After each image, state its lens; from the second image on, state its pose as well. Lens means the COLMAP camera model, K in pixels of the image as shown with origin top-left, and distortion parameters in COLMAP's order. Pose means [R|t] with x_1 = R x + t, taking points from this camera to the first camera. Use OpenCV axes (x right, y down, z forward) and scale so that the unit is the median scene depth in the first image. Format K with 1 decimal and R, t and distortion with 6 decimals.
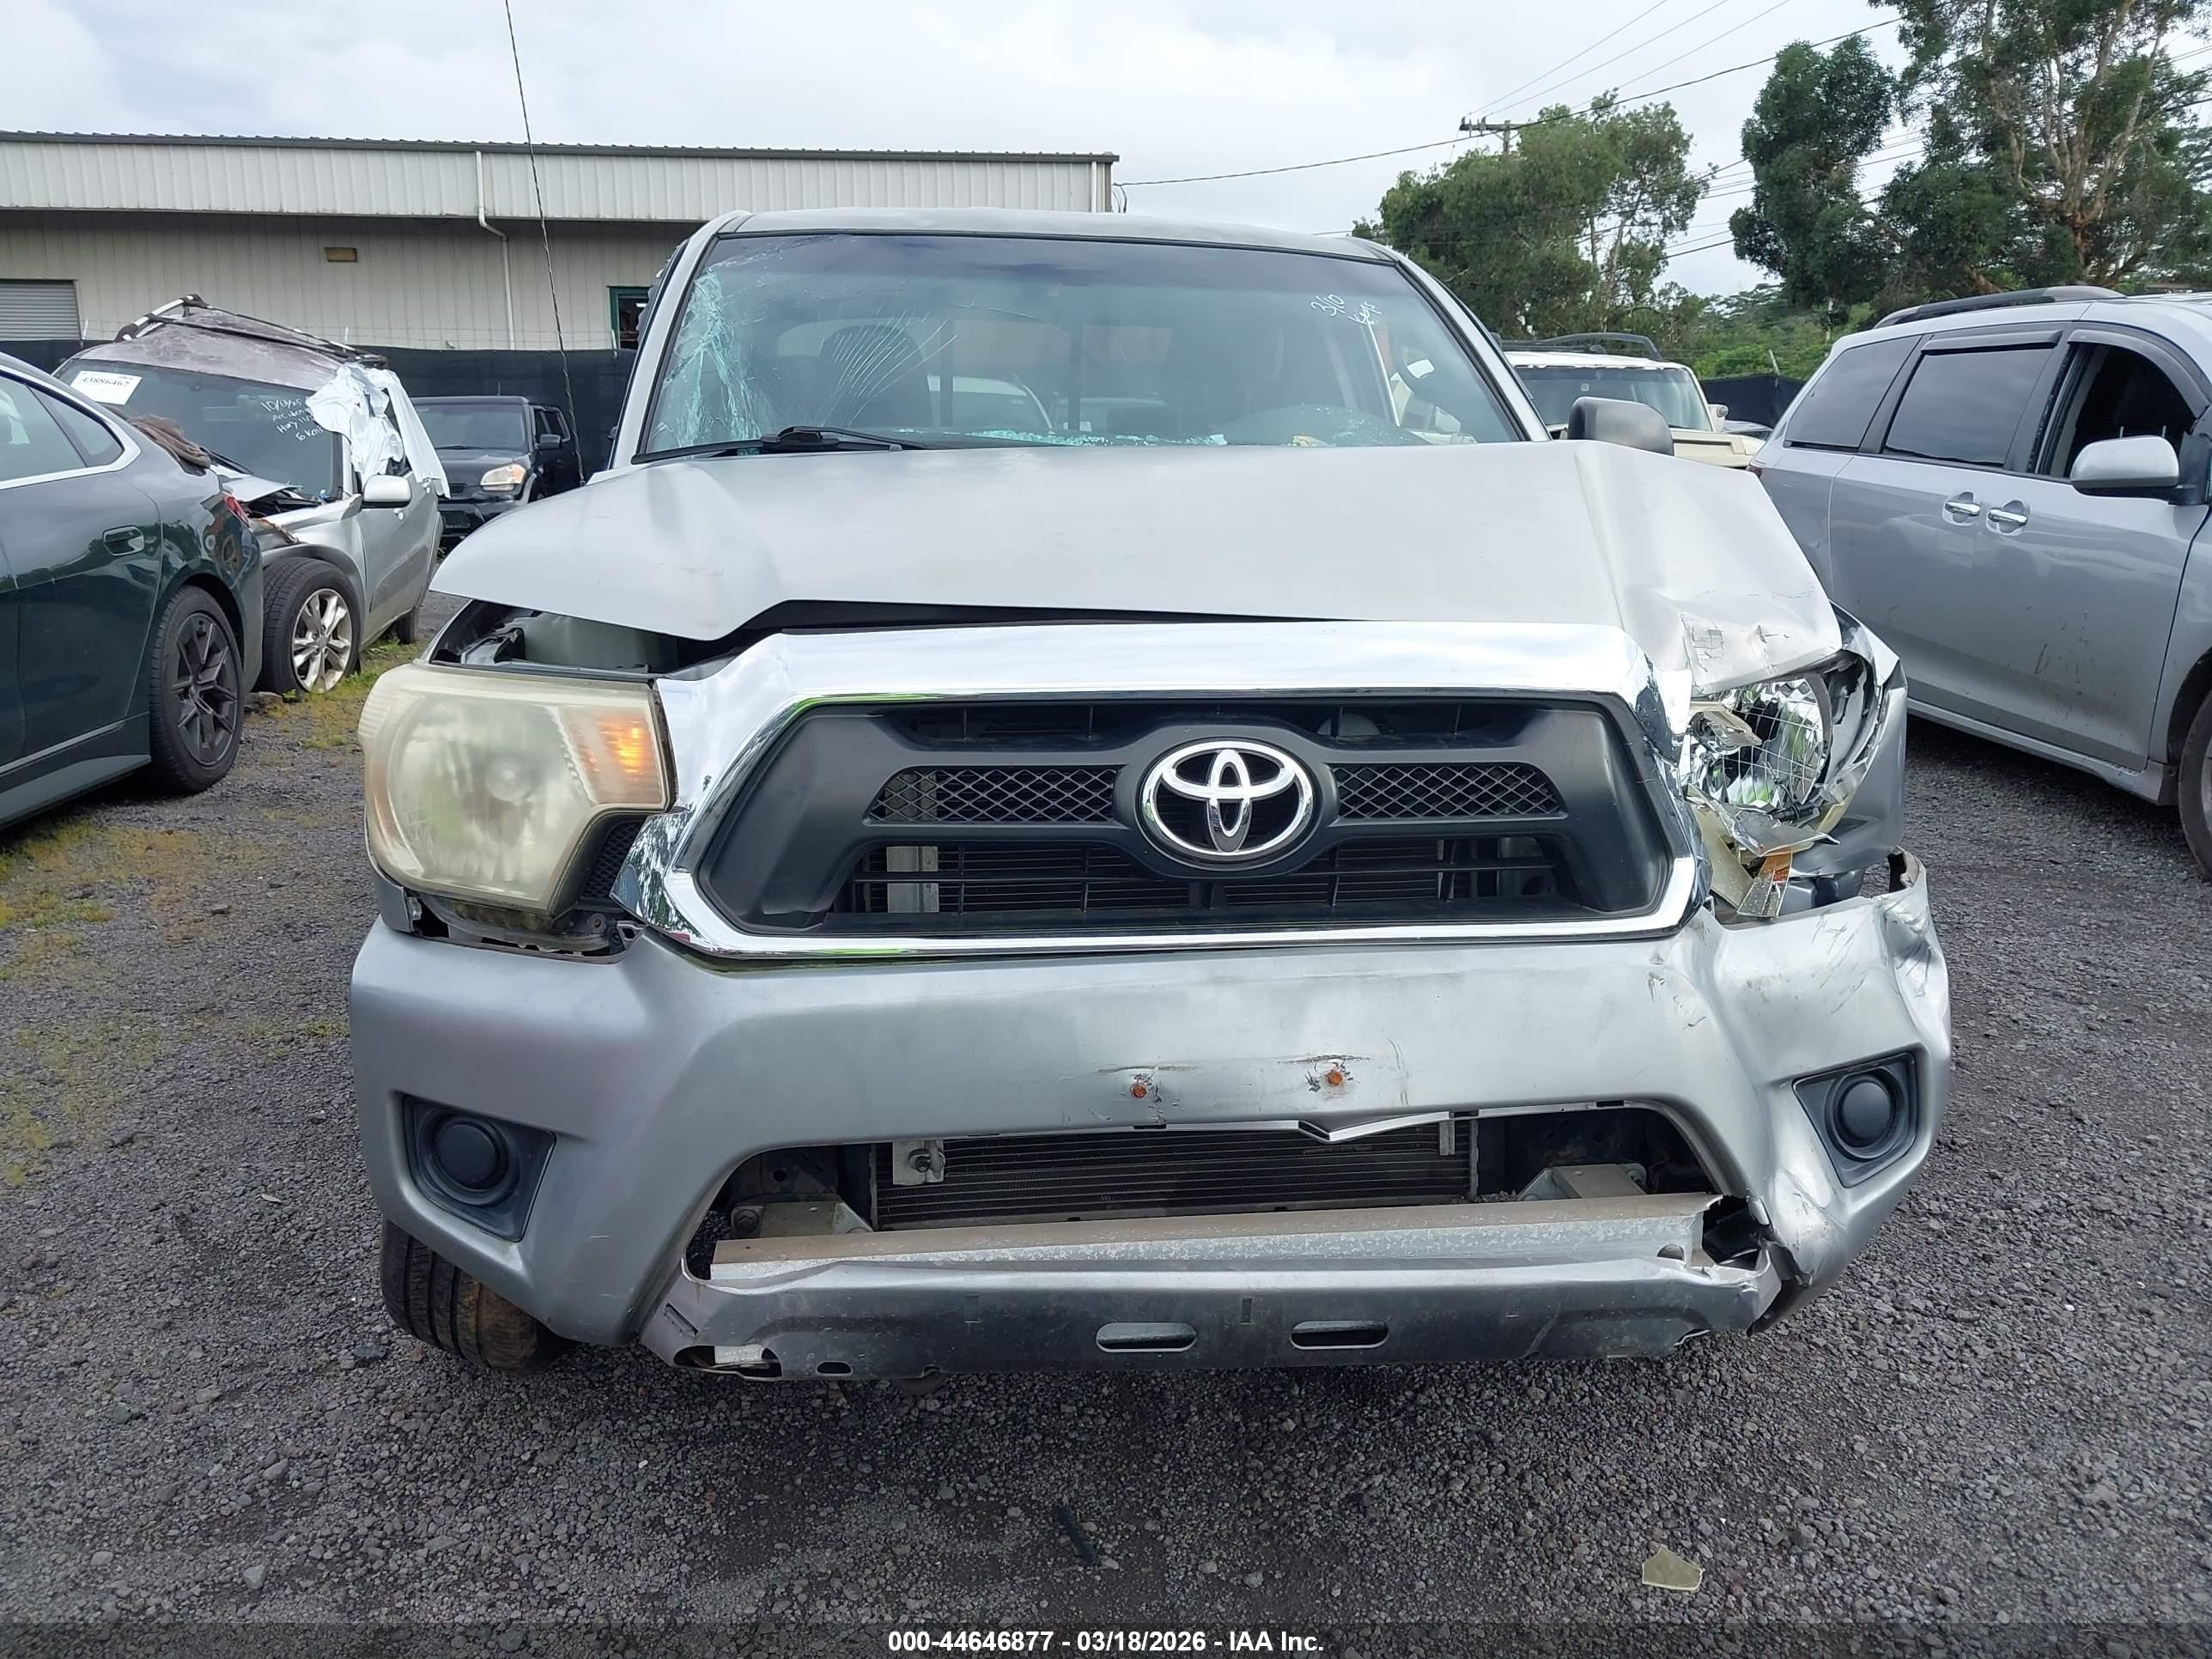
lens RADIAL K [[1805.4, 0, 1095.7], [0, 1805.4, 812.9], [0, 0, 1]] dist [0.033028, -0.004652]
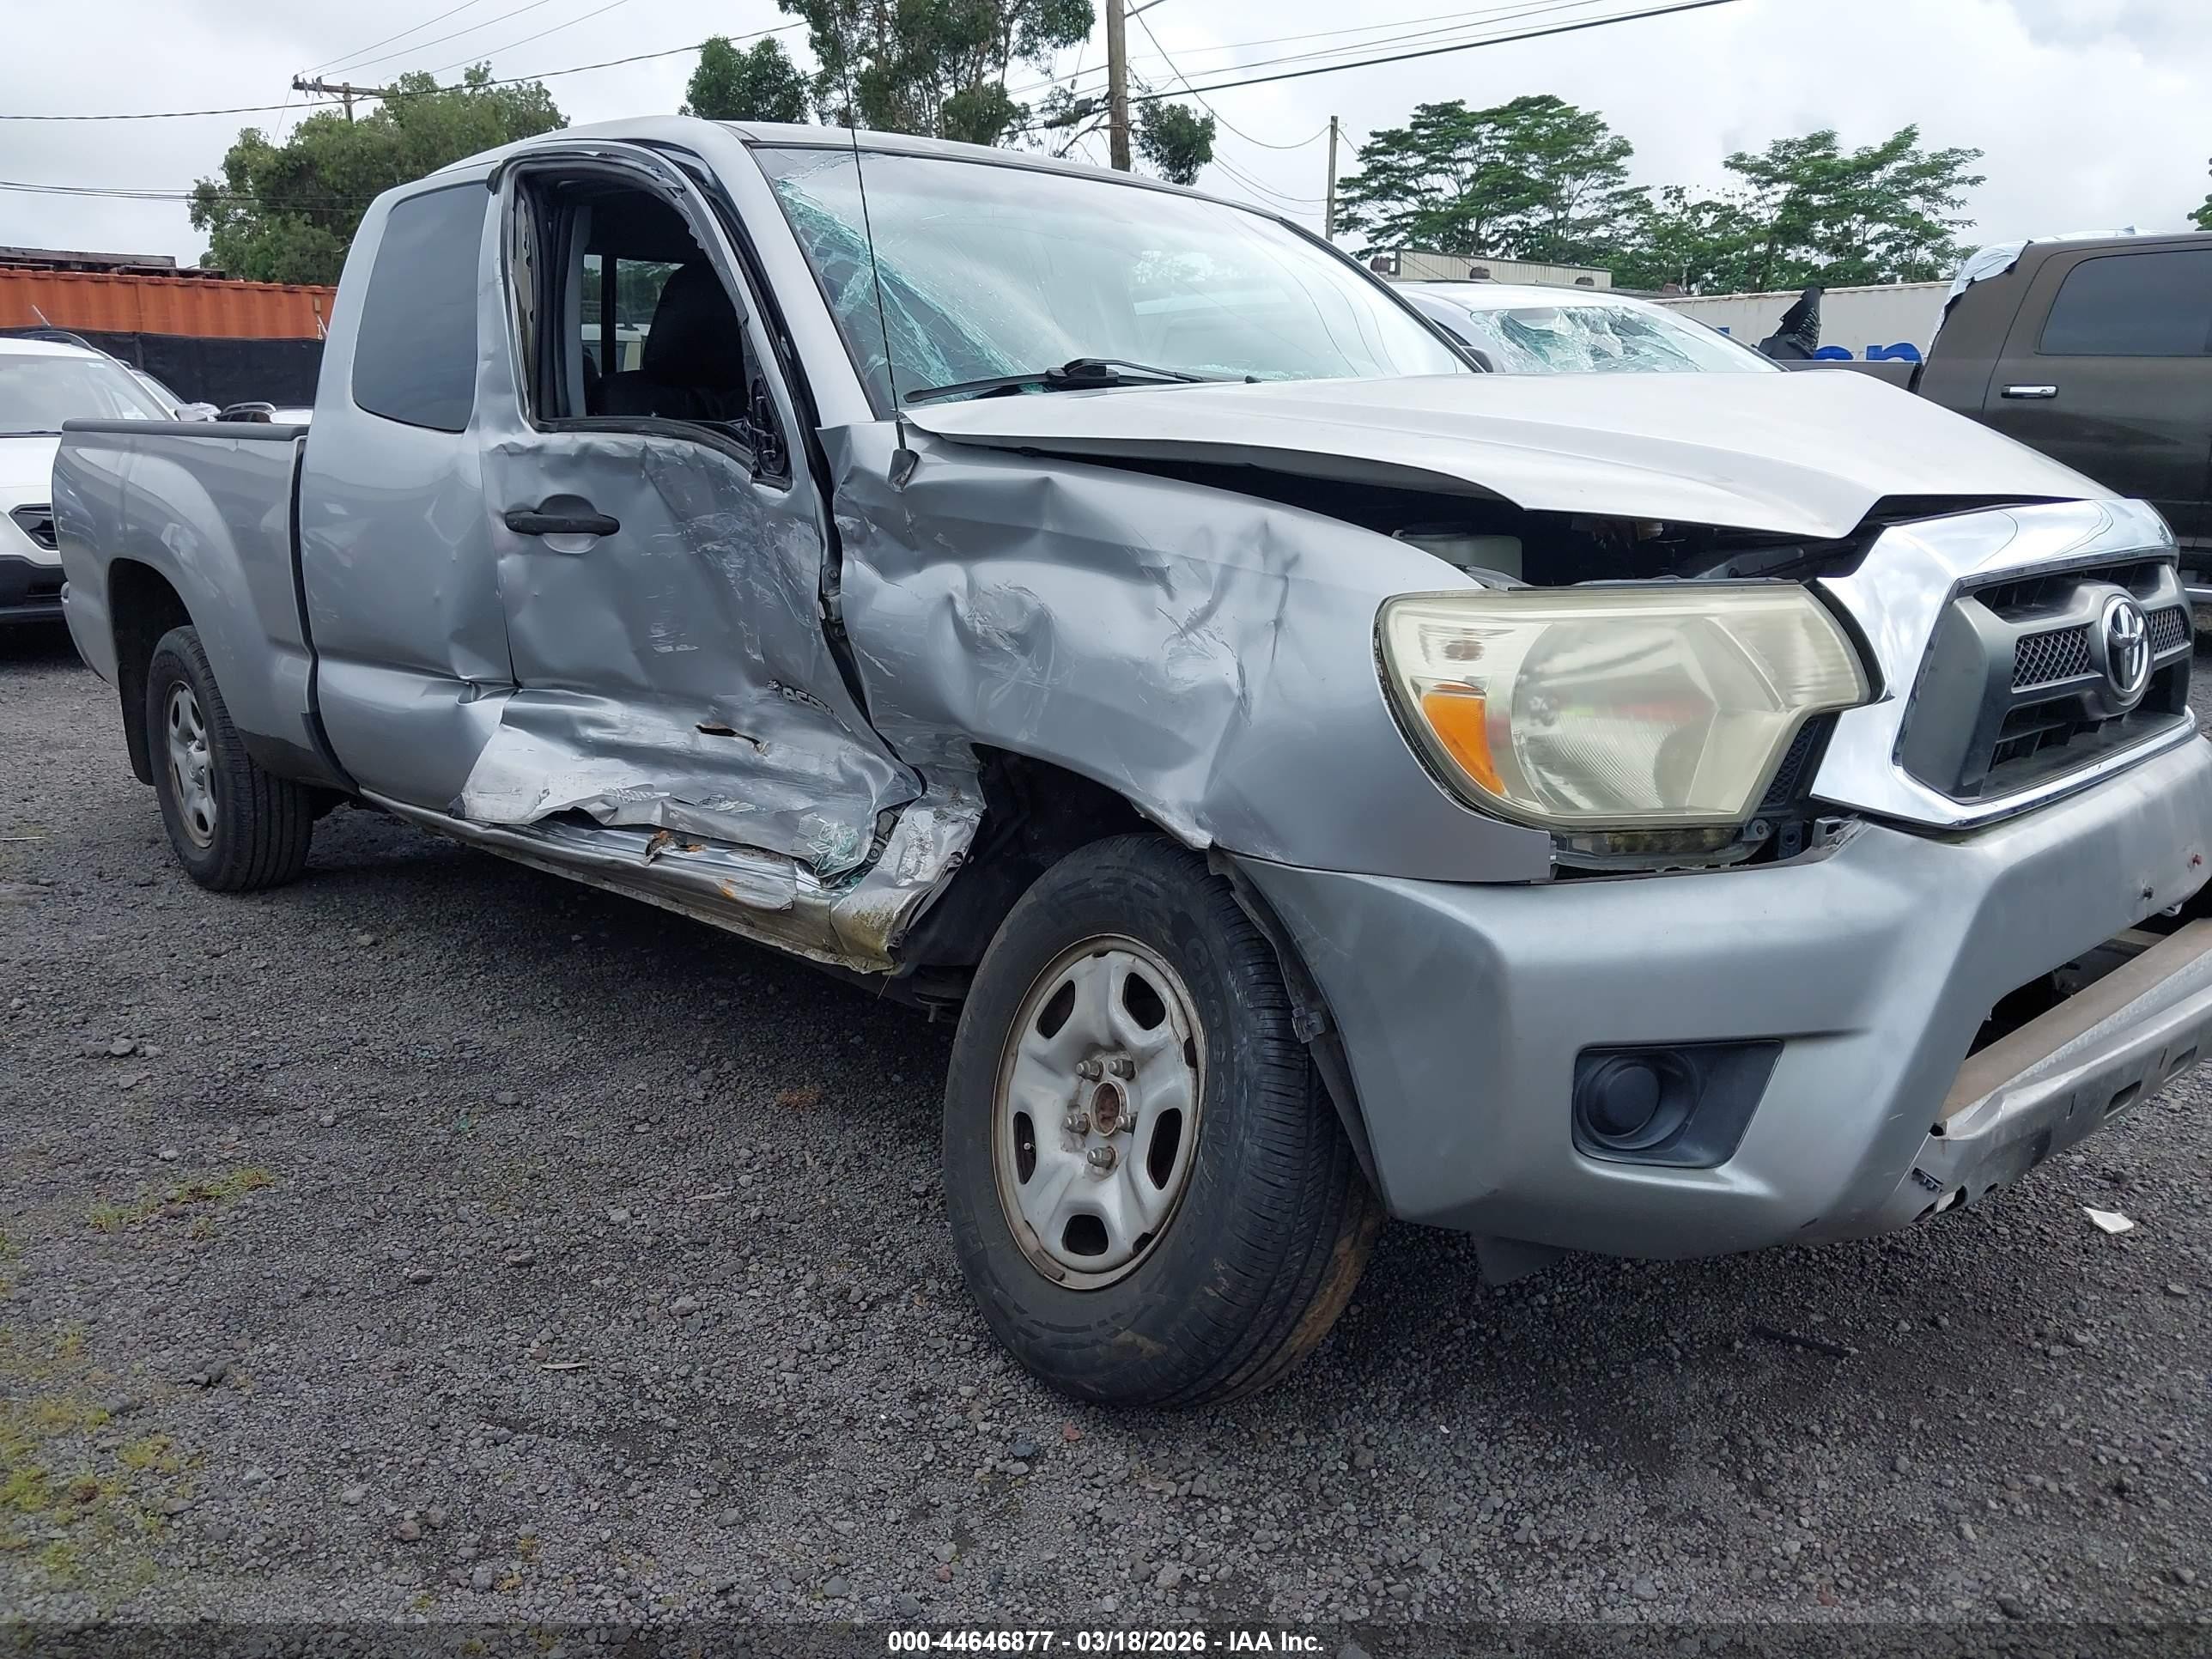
lens RADIAL K [[1813.3, 0, 1103.2], [0, 1813.3, 824.1], [0, 0, 1]] dist [-0.016169, 0.091062]
pose [[0.812591, -0.140141, 0.565736, -0.080543], [0.132256, 0.989678, 0.055193, -0.003211], [-0.567631, 0.029973, 0.822738, 0.027078]]
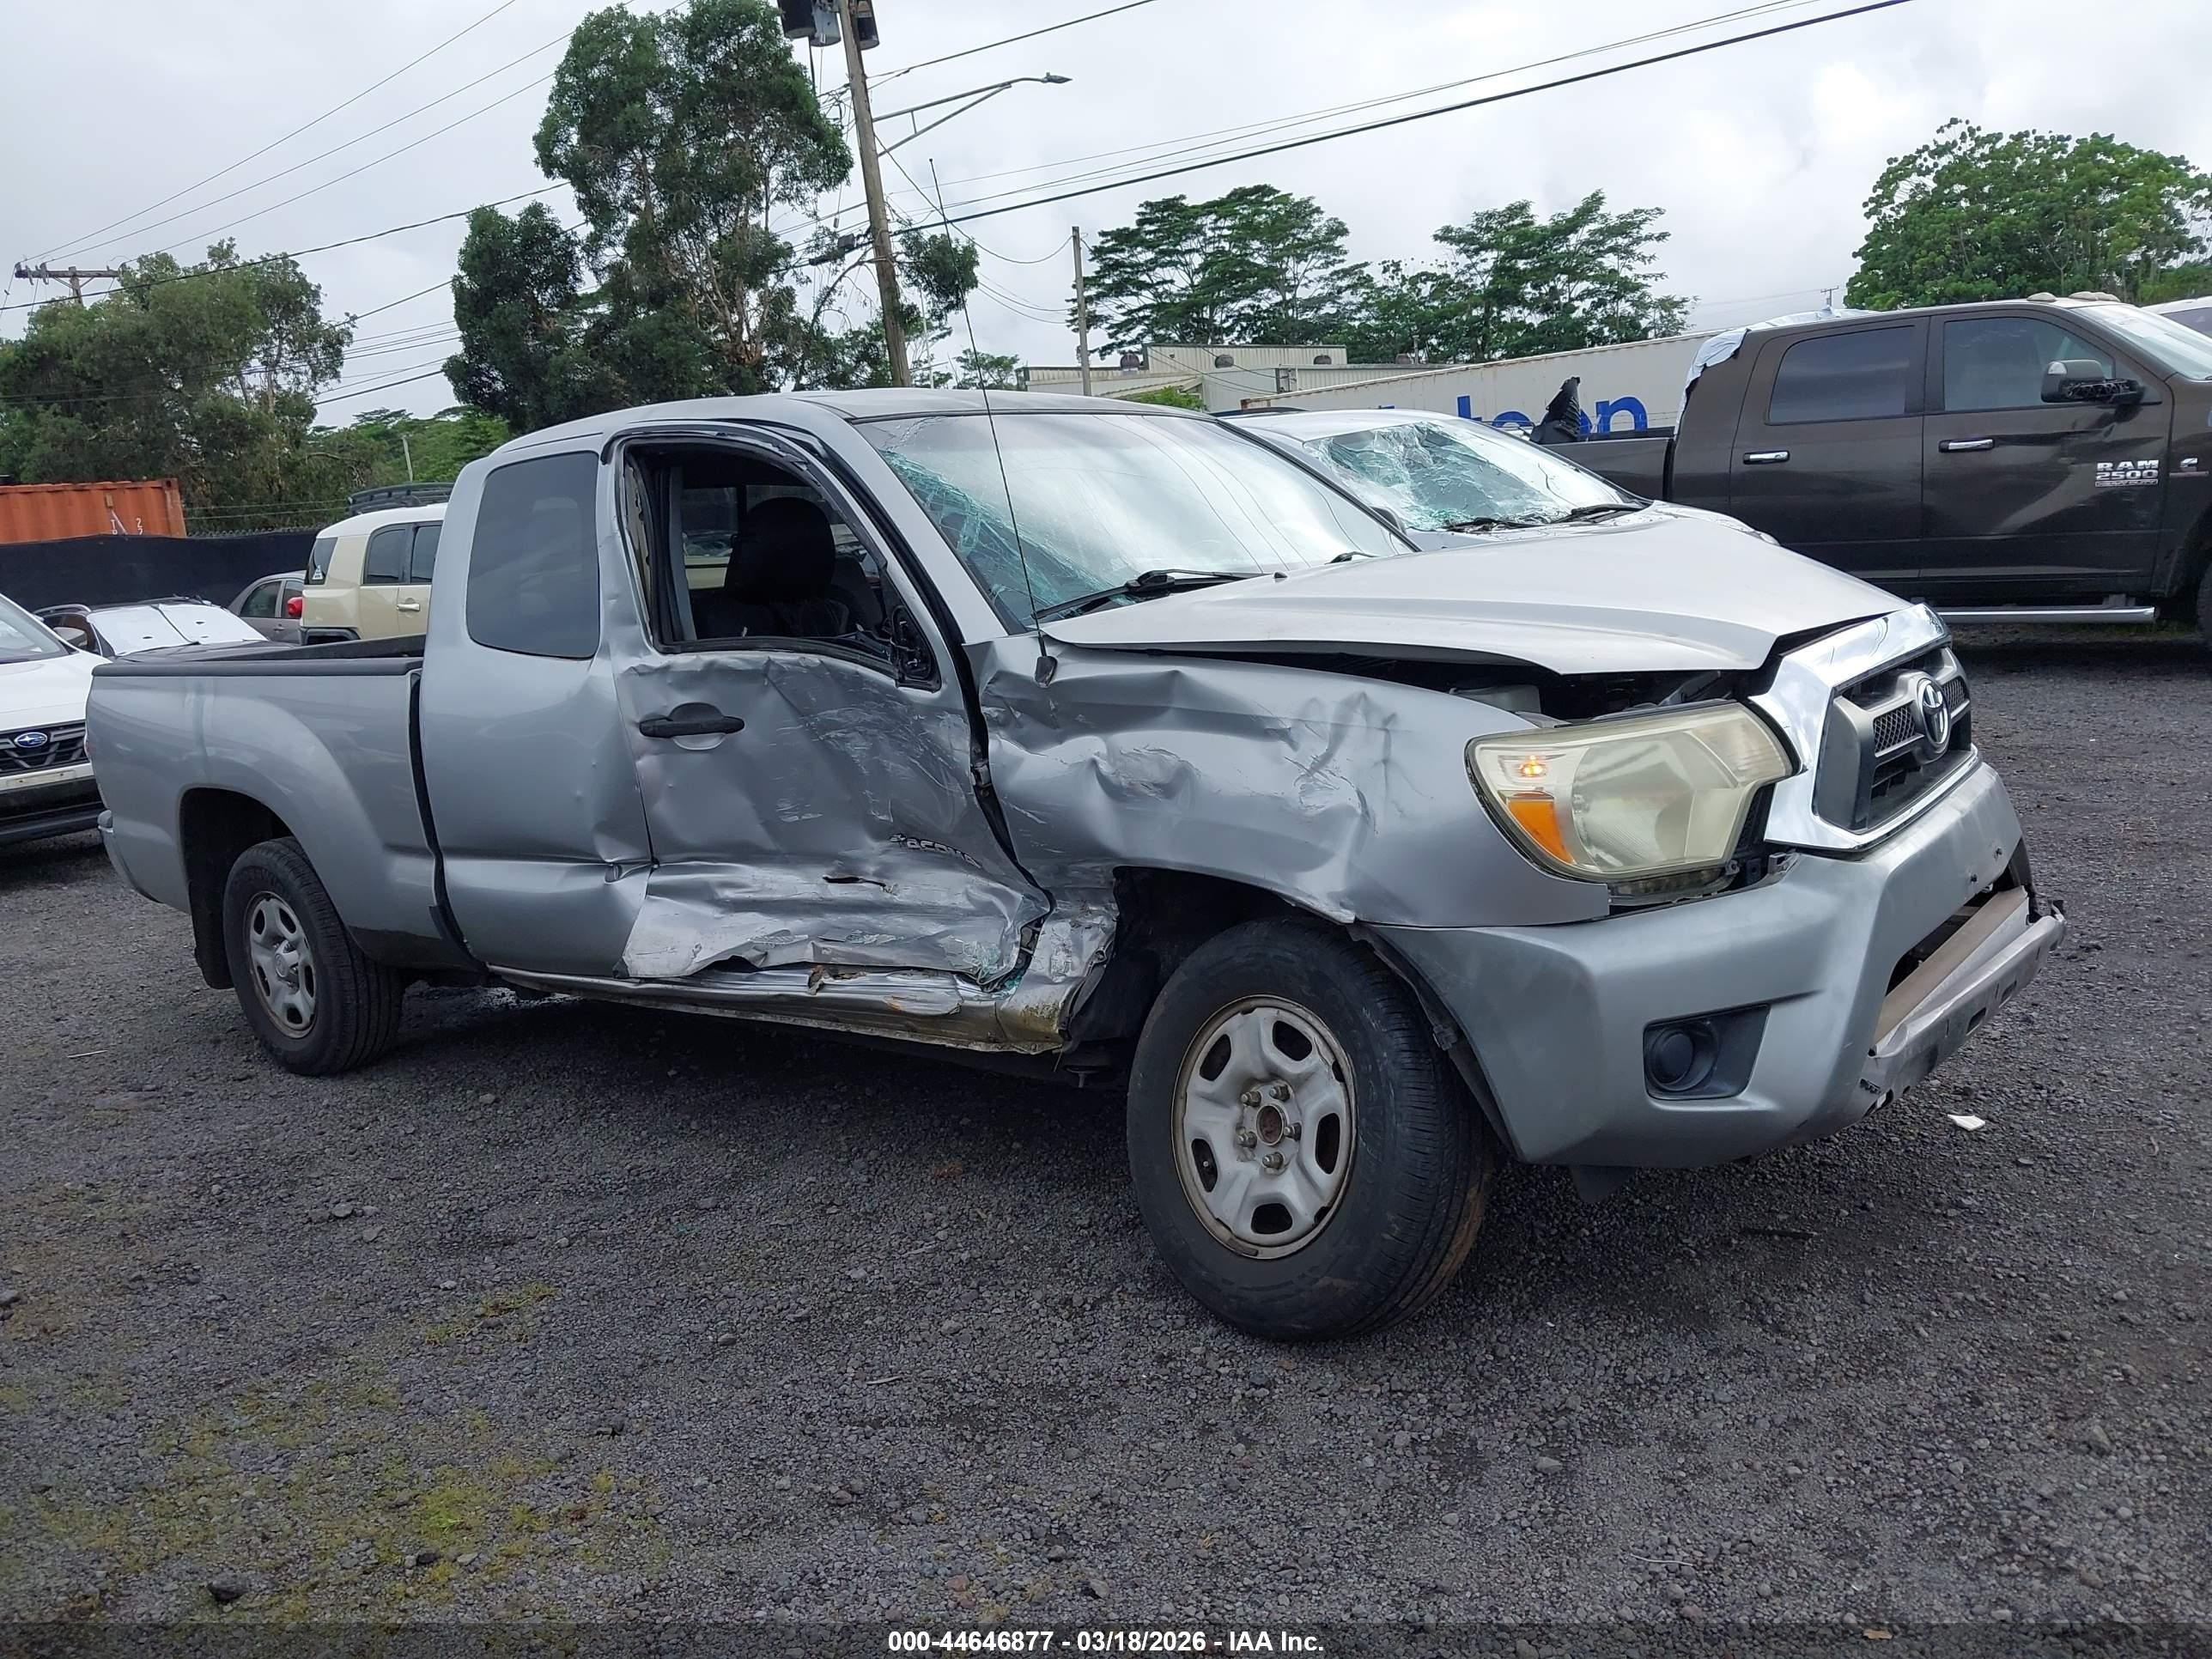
lens RADIAL K [[1805.4, 0, 1095.7], [0, 1805.4, 812.9], [0, 0, 1]] dist [0.033028, -0.004652]
pose [[0.727400, -0.194738, 0.658002, -0.115219], [0.241571, 0.970175, 0.020077, -0.009716], [-0.642287, 0.144350, 0.752749, 0.014695]]
